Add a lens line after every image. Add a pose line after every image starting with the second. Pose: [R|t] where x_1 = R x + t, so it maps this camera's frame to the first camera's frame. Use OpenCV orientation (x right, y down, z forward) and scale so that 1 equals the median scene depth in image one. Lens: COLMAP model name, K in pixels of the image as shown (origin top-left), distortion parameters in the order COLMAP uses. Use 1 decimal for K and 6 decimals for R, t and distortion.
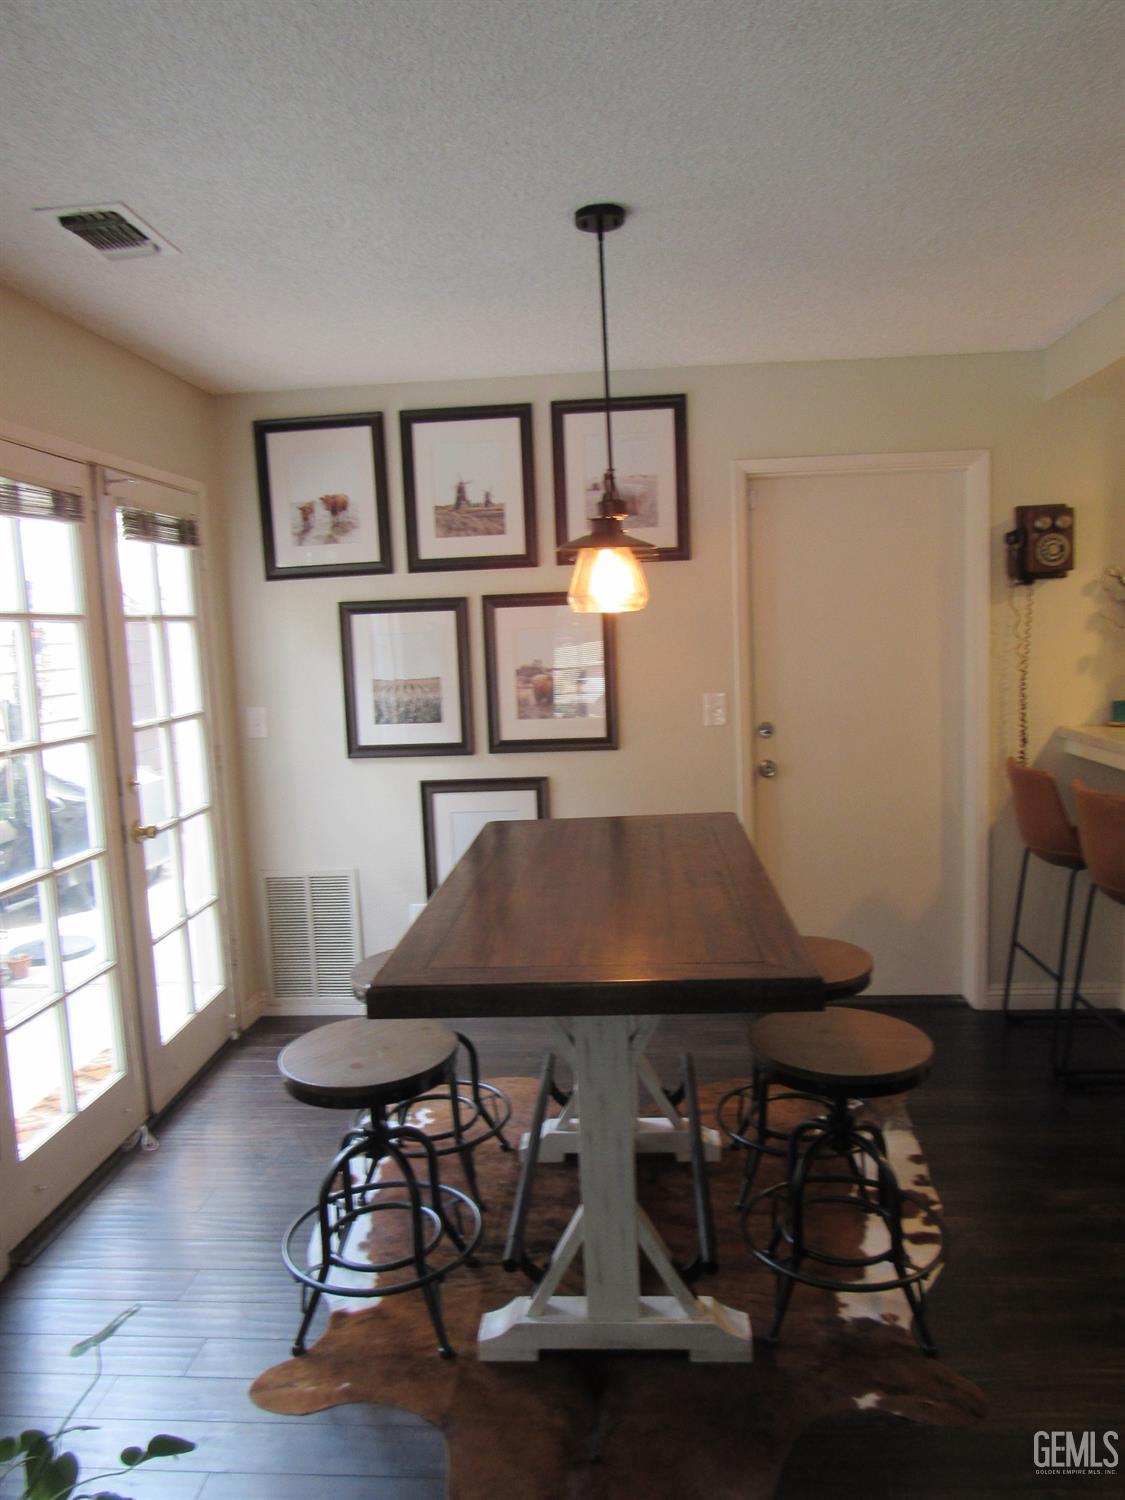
lens RADIAL K [[1072.1, 0, 562.5], [0, 1072.1, 750.0], [0, 0, 1]] dist [-0.010151, -0.003222]
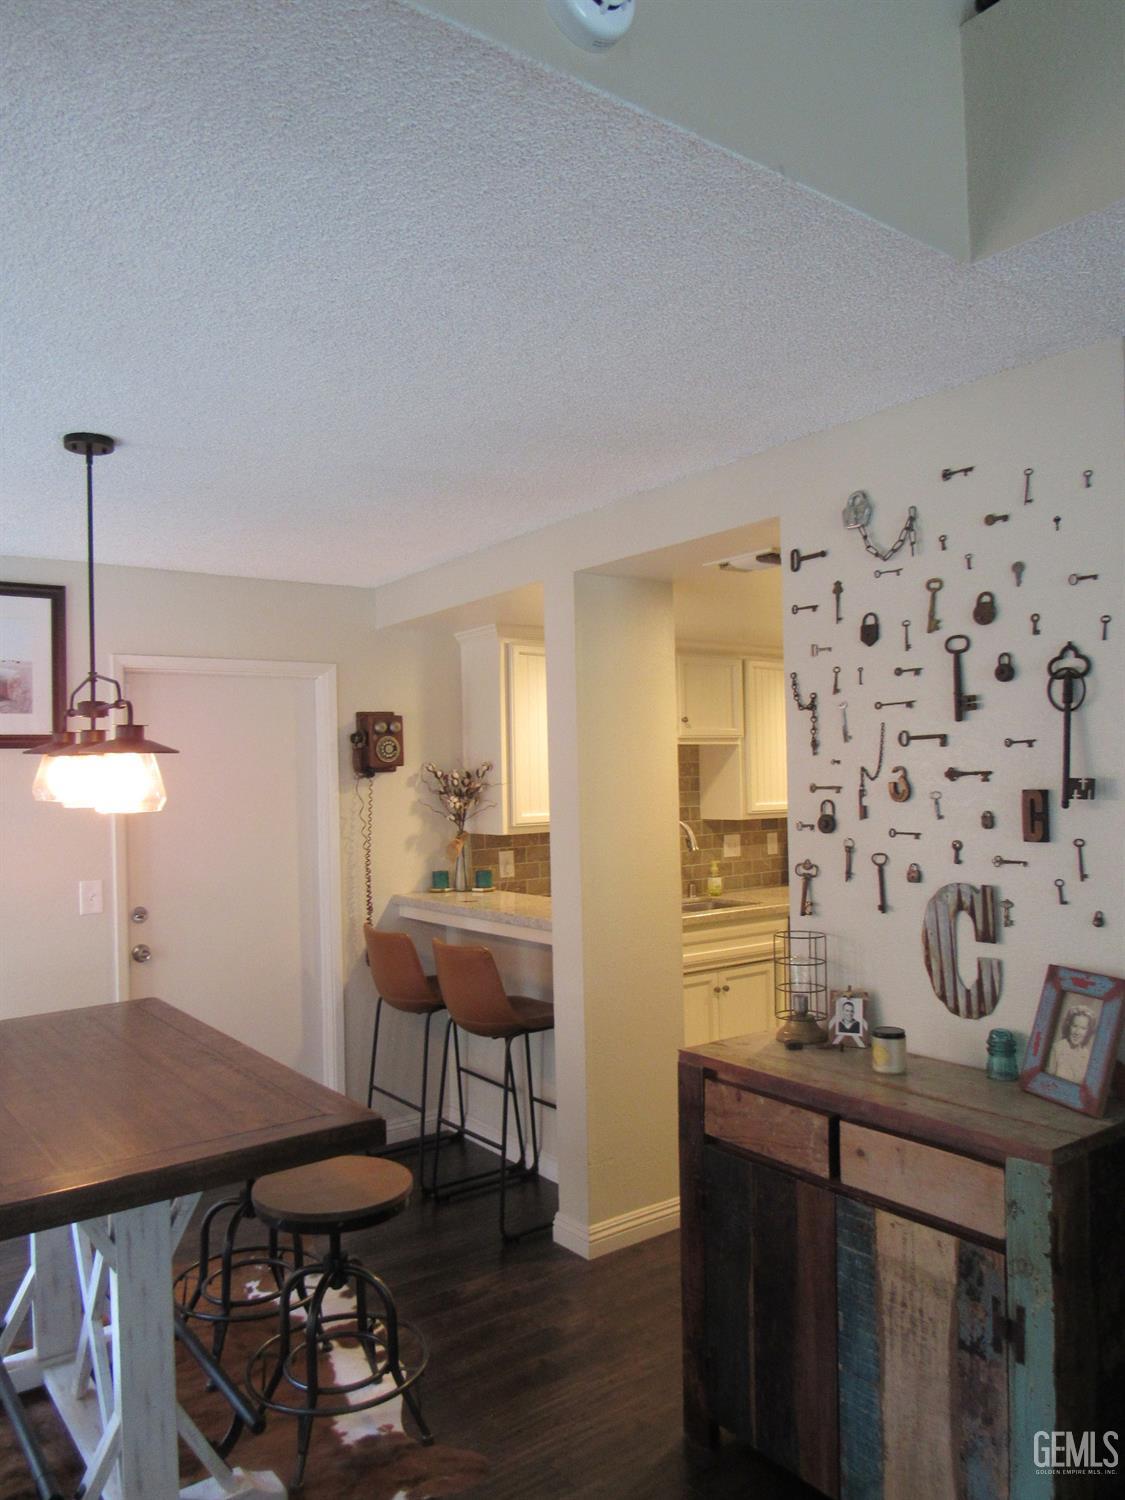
lens RADIAL K [[1069.3, 0, 562.5], [0, 1069.3, 750.0], [0, 0, 1]] dist [-0.024533, -0.003892]
pose [[0.761986, 0.030232, 0.646888, -0.177689], [0.075406, 0.987973, -0.134995, -0.007026], [-0.643189, 0.151644, 0.750541, -0.040943]]
